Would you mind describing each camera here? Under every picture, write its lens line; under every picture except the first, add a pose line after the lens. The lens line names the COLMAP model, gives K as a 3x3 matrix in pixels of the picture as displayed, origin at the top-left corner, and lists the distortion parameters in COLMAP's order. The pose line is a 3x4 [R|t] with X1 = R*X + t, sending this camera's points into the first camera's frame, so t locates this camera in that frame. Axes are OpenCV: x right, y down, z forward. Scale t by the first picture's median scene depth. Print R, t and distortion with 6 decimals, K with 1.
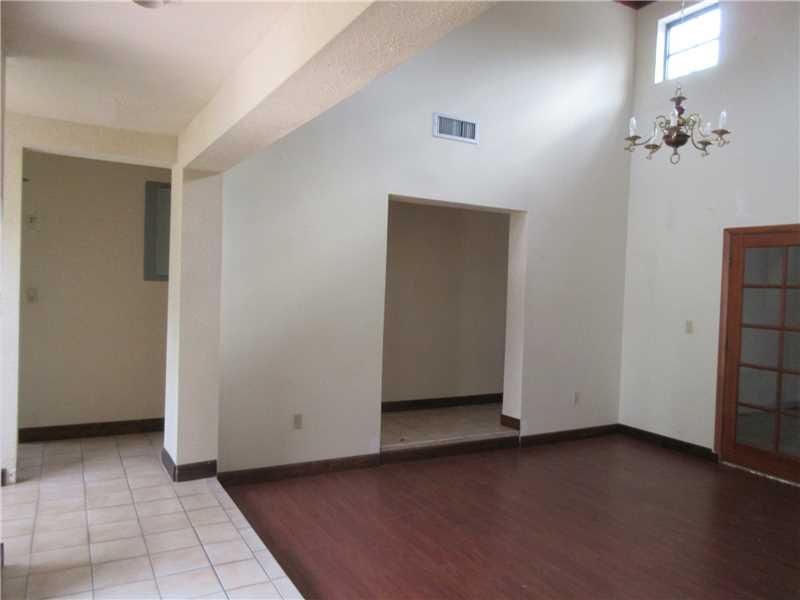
lens RADIAL K [[590.7, 0, 401.6], [0, 590.7, 290.4], [0, 0, 1]] dist [0.033361, -0.000052]
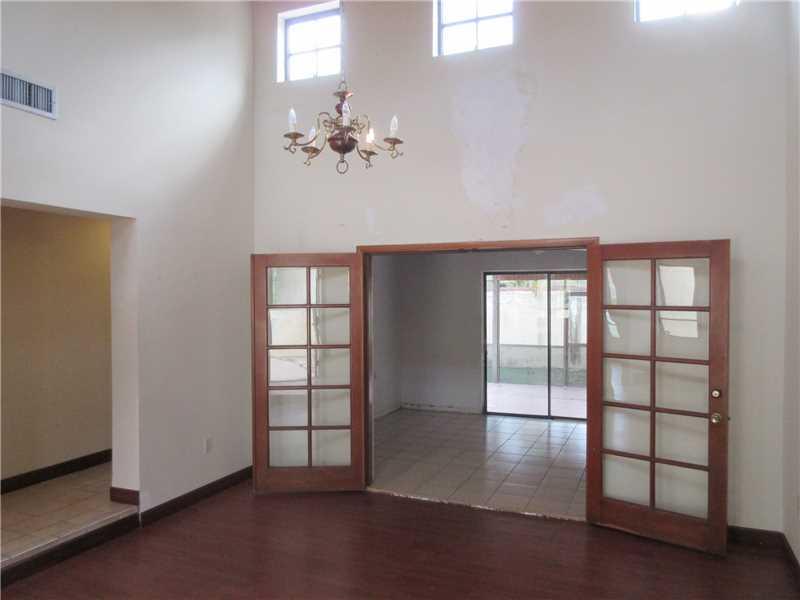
lens RADIAL K [[590.7, 0, 401.6], [0, 590.7, 290.4], [0, 0, 1]] dist [0.033361, -0.000052]
pose [[0.799557, -0.037881, 0.599395, 0.020357], [0.037485, 0.999211, 0.013146, -0.036849], [-0.599420, 0.011957, 0.800346, 0.185064]]
